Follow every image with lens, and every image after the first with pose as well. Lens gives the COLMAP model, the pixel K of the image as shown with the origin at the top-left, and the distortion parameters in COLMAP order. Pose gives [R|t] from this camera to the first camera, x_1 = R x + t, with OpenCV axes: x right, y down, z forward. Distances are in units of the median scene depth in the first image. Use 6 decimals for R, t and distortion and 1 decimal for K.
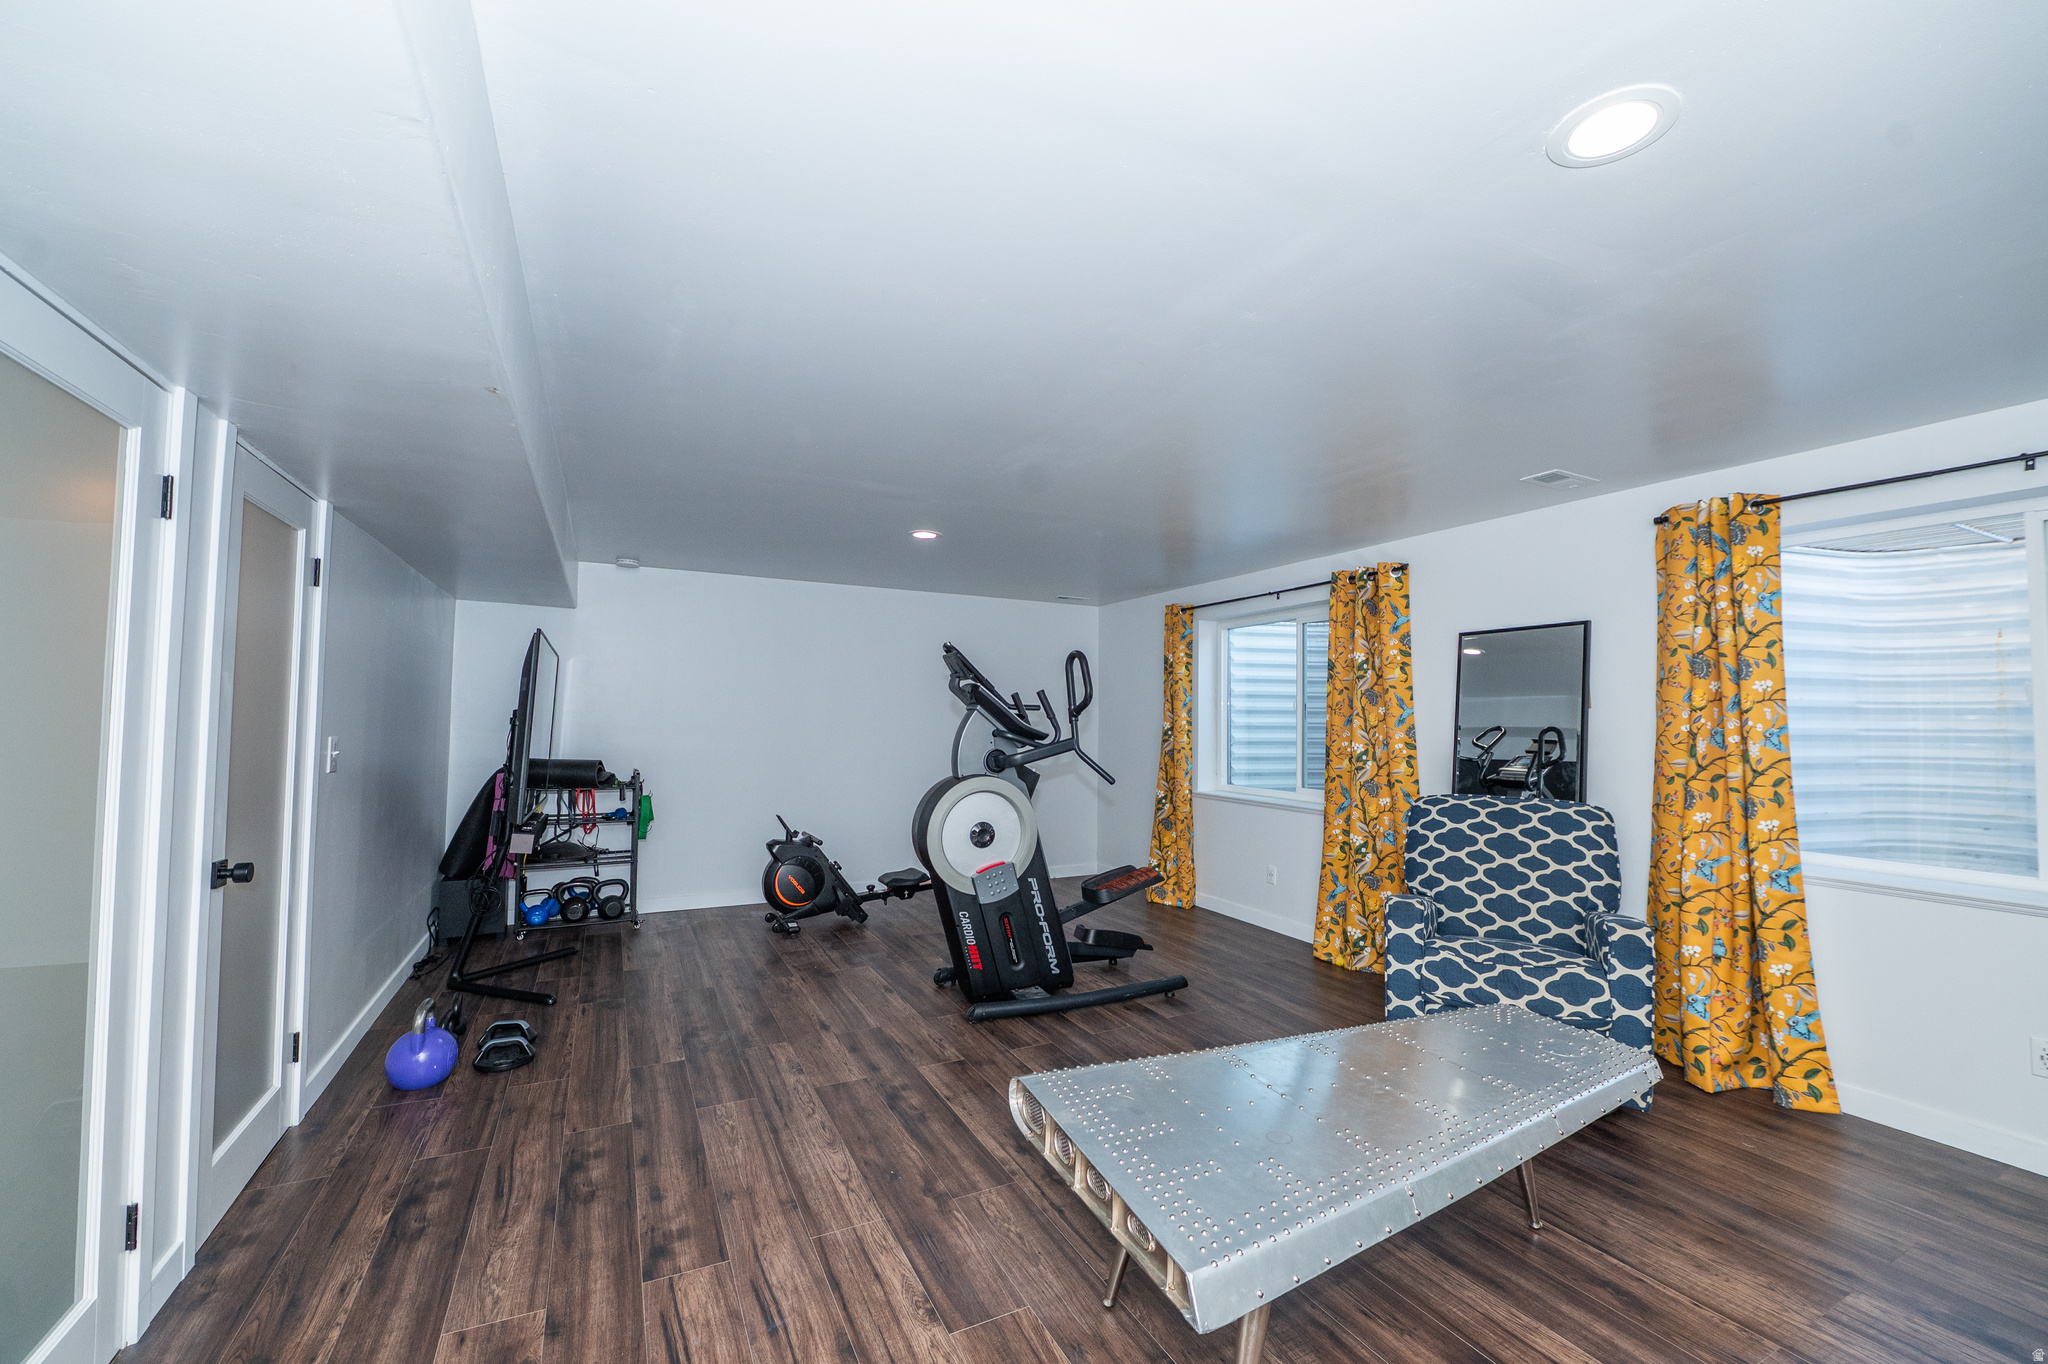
lens RADIAL K [[820.9, 0, 1028.5], [0, 820.9, 684.2], [0, 0, 1]] dist [0.000114, -0.000093]
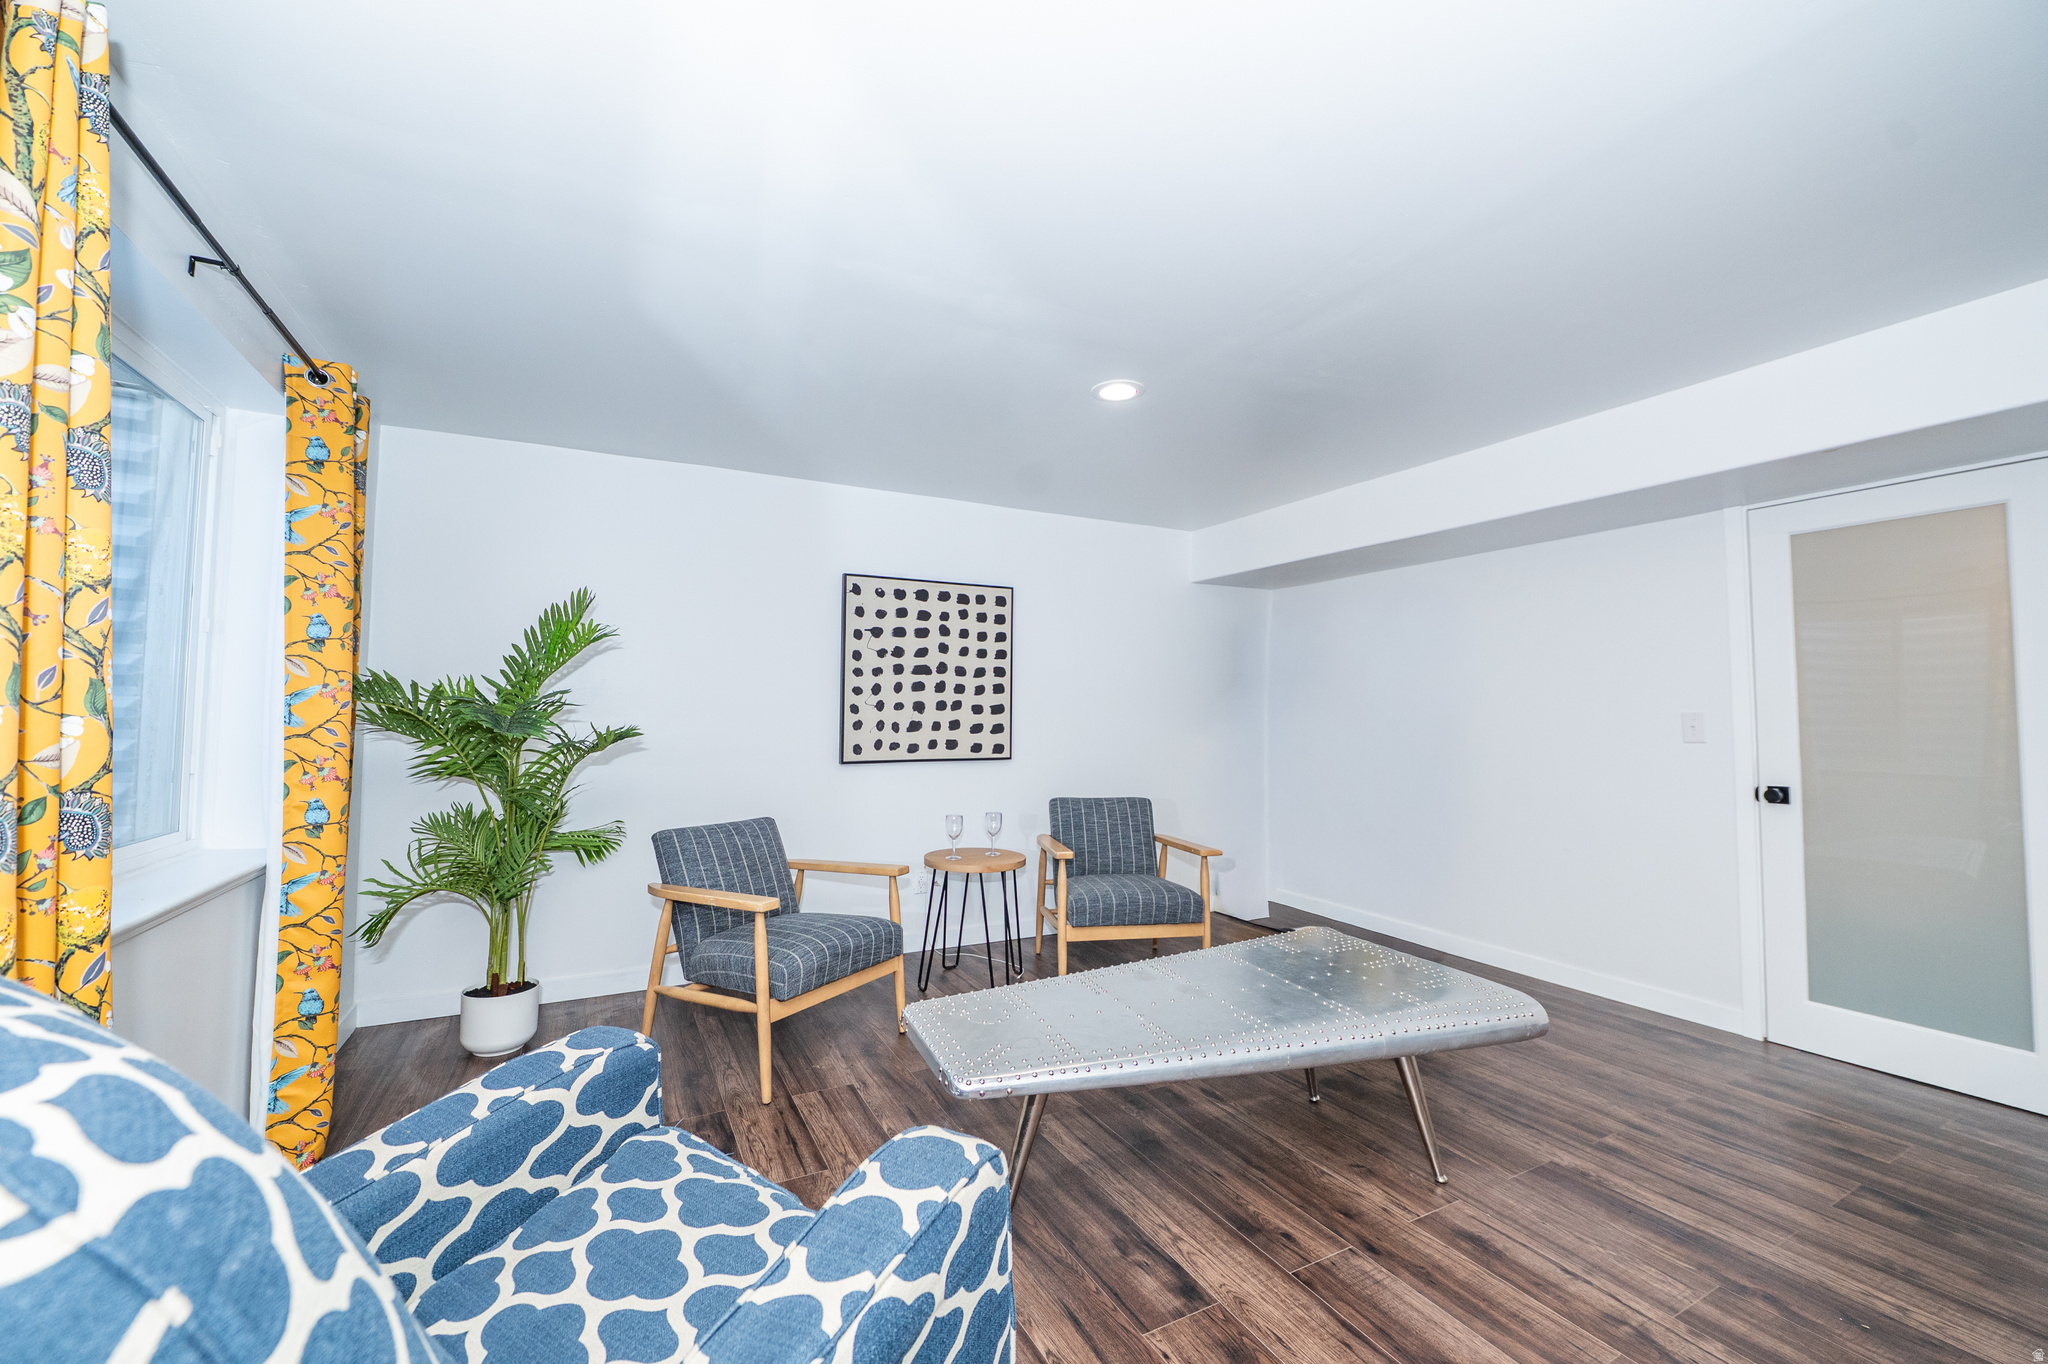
lens RADIAL K [[820.9, 0, 1028.5], [0, 820.9, 684.2], [0, 0, 1]] dist [0.000114, -0.000093]
pose [[-0.999824, -0.011434, -0.014856, 0.623783], [-0.010080, 0.996047, -0.088258, 0.146107], [0.015806, -0.088093, -0.995987, 1.951942]]
